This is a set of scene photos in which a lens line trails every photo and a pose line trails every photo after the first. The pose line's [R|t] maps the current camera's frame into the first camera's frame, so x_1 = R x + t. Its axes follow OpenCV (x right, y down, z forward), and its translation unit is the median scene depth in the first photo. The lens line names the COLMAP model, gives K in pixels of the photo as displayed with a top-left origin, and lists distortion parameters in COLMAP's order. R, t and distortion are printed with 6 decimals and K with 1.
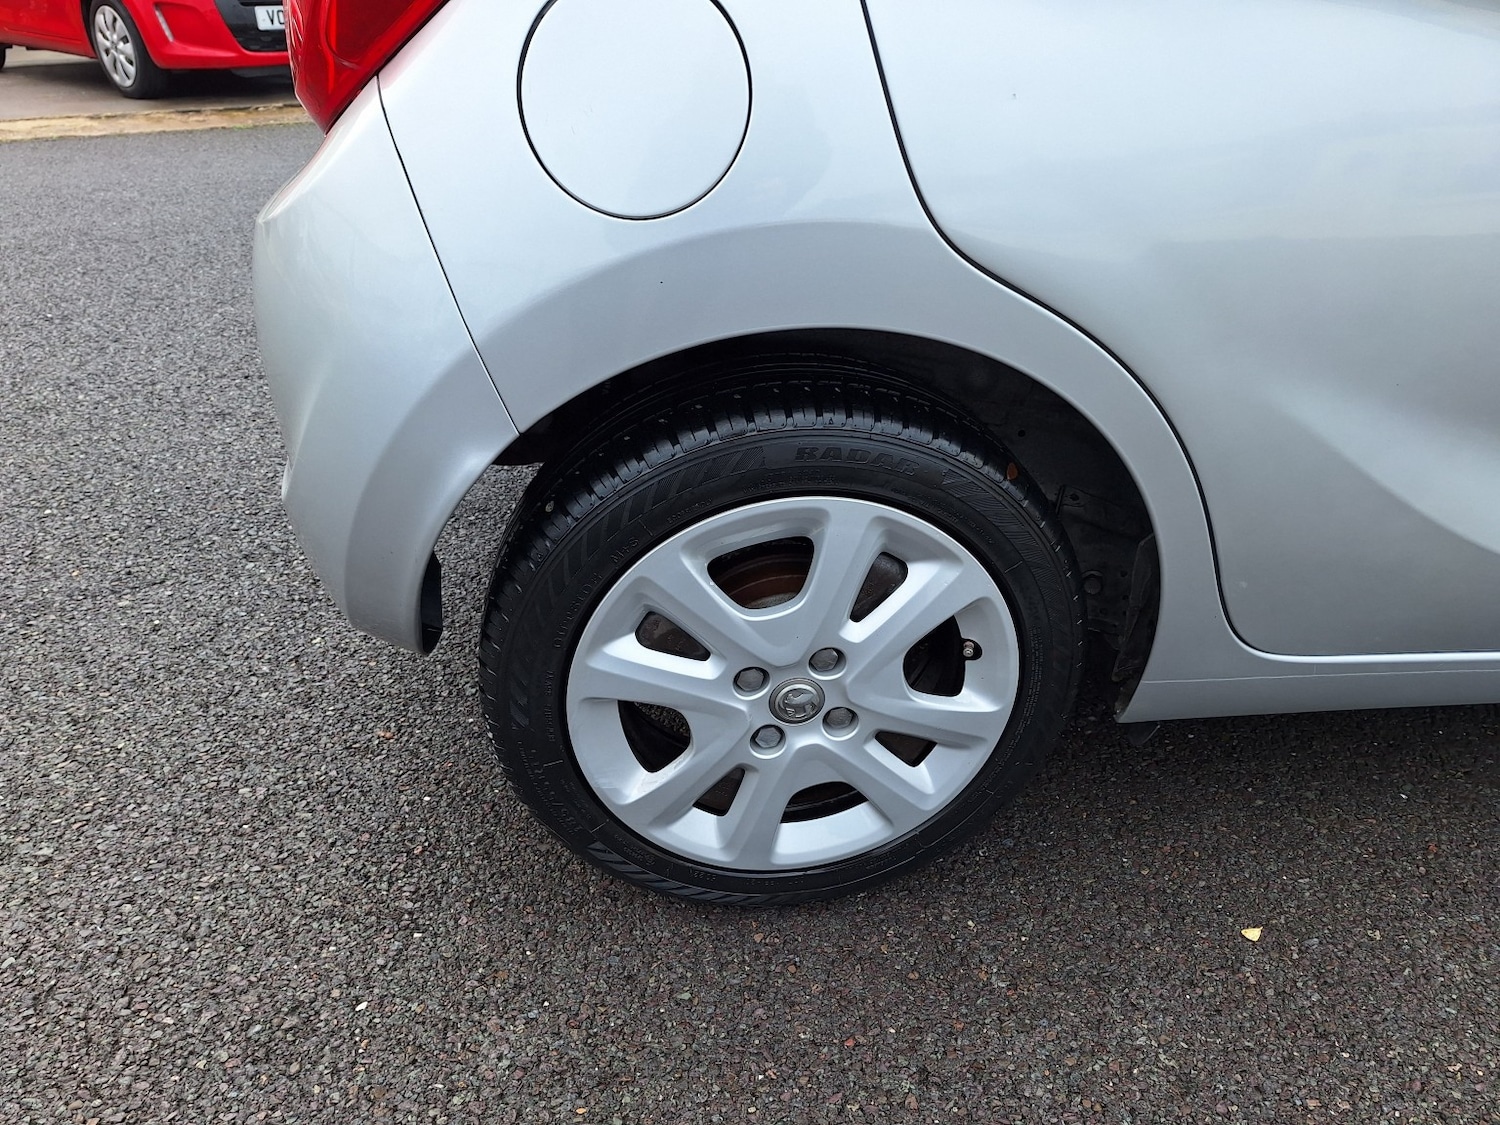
lens RADIAL K [[1027.4, 0, 733.8], [0, 1027.4, 562.5], [0, 0, 1]] dist [0.081997, -0.069295]
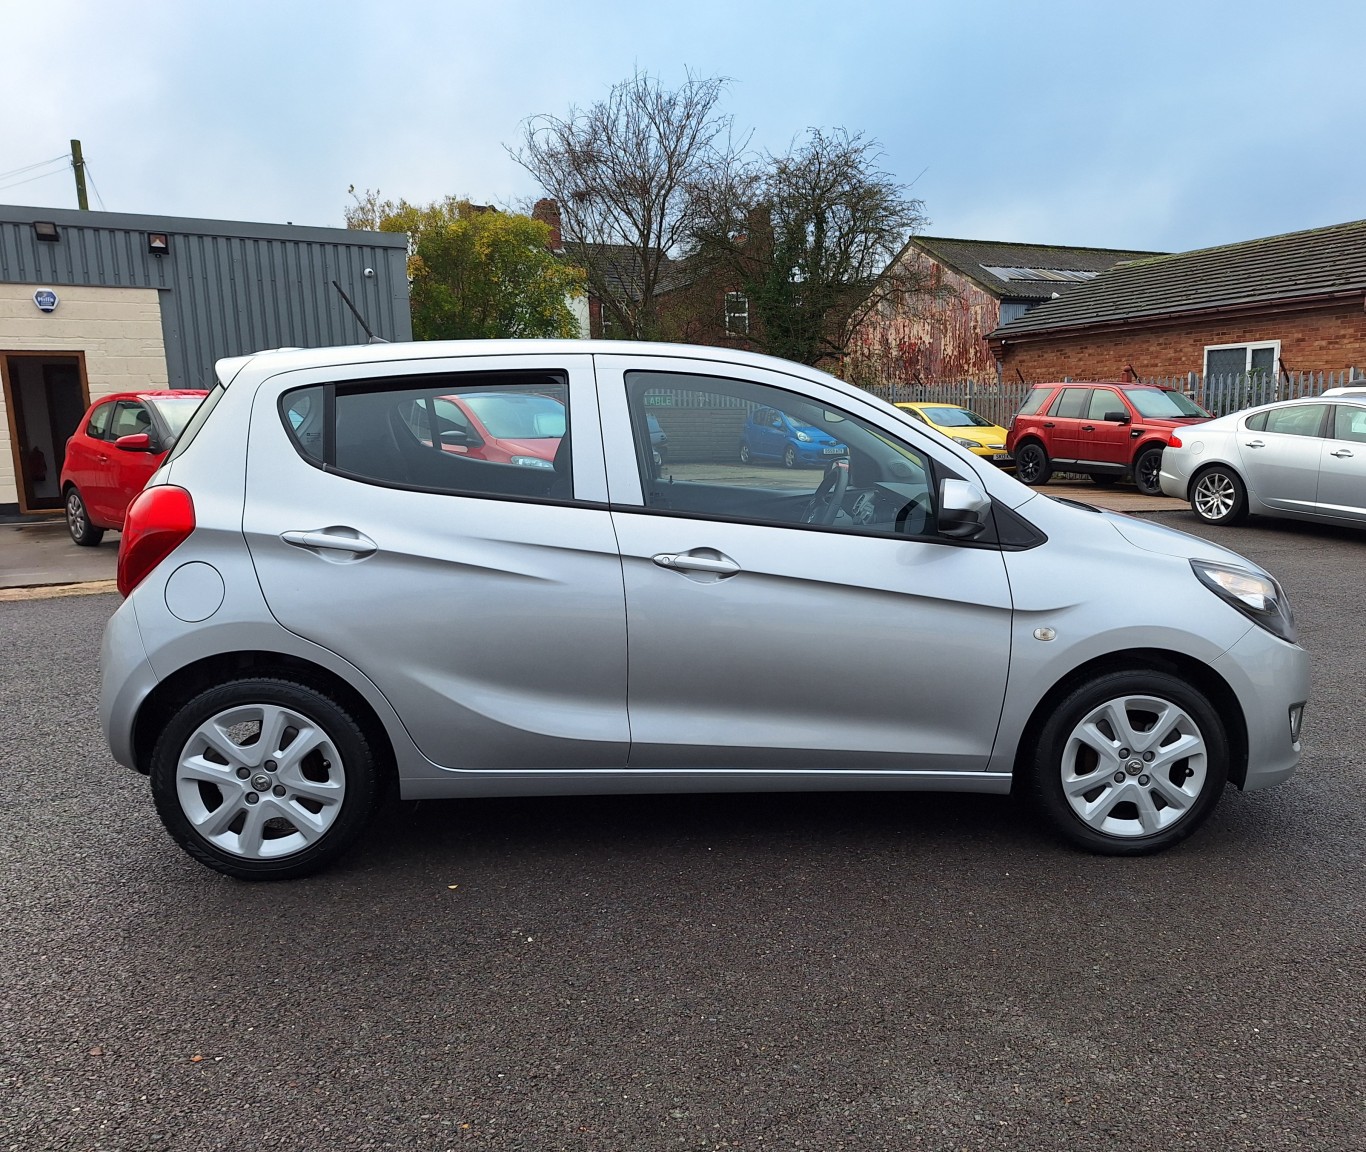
lens RADIAL K [[1064.1, 0, 765.8], [0, 1064.1, 587.0], [0, 0, 1]] dist [0.083235, -0.094331]
pose [[0.999272, -0.022072, -0.031122, 1.540051], [0.009370, 0.932677, -0.360590, 0.712608], [0.036986, 0.360036, 0.932205, -1.894757]]
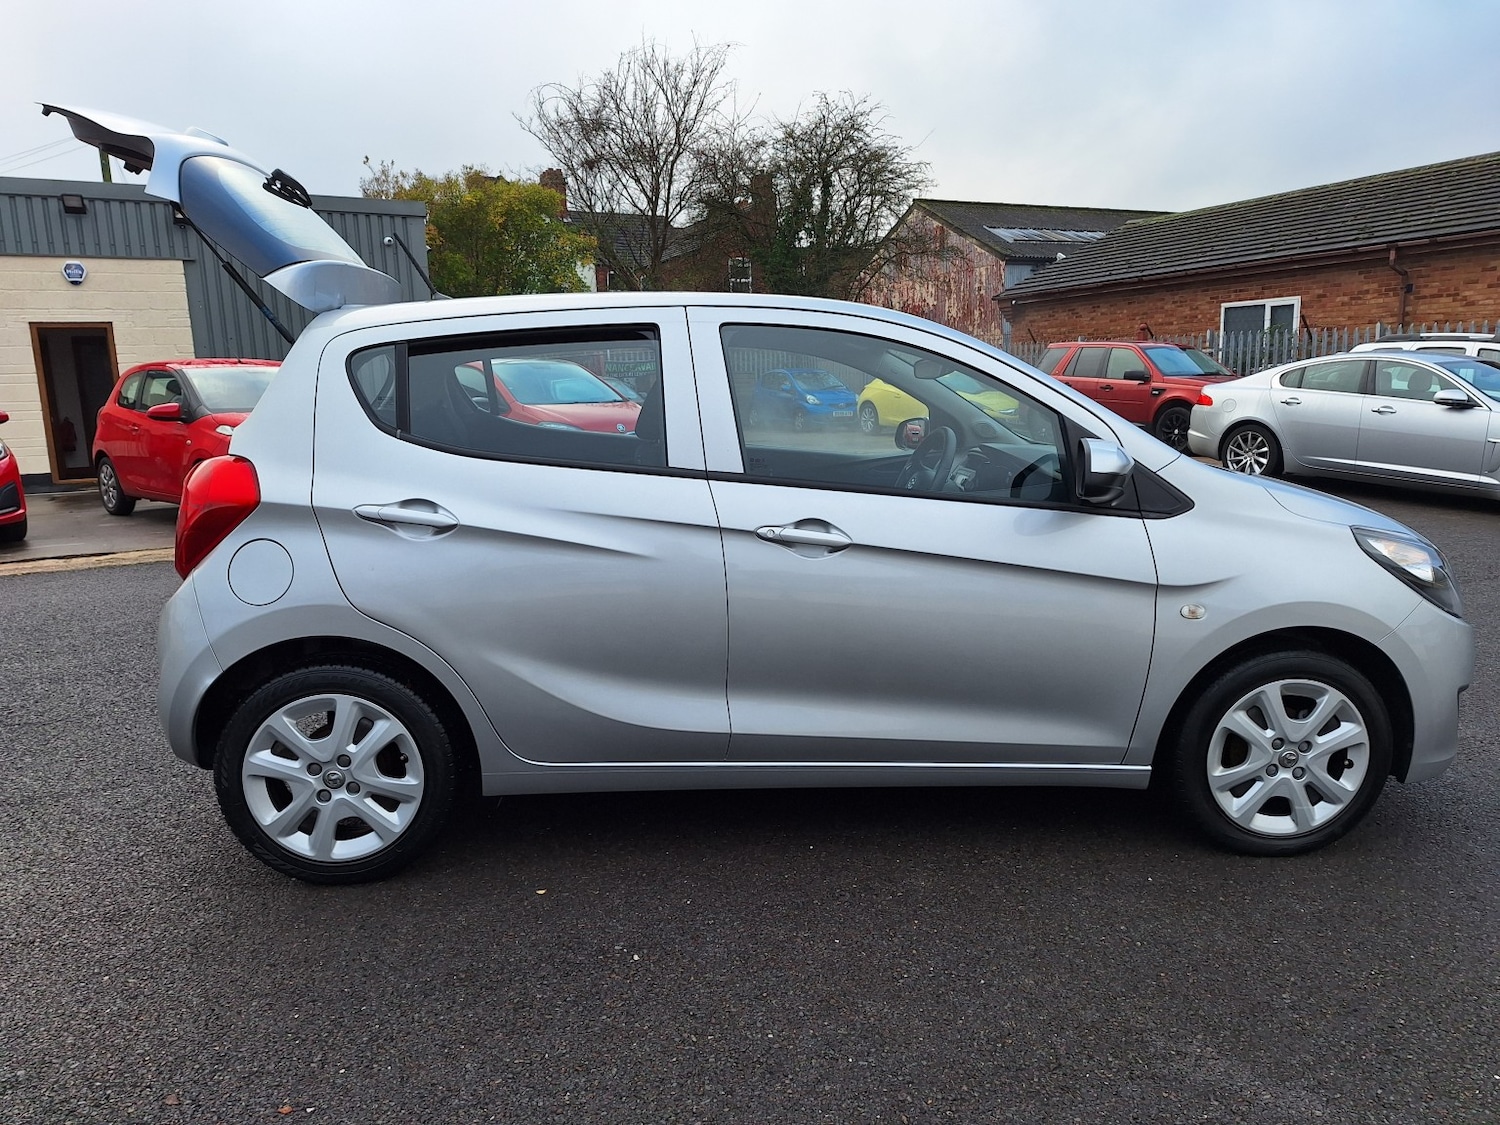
lens RADIAL K [[1023.2, 0, 728.2], [0, 1023.2, 560.8], [0, 0, 1]] dist [0.091721, -0.112073]
pose [[0.998020, -0.028759, -0.055935, 1.207500], [0.007512, 0.937476, -0.347968, 0.533012], [0.062445, 0.346859, 0.935836, -1.563829]]
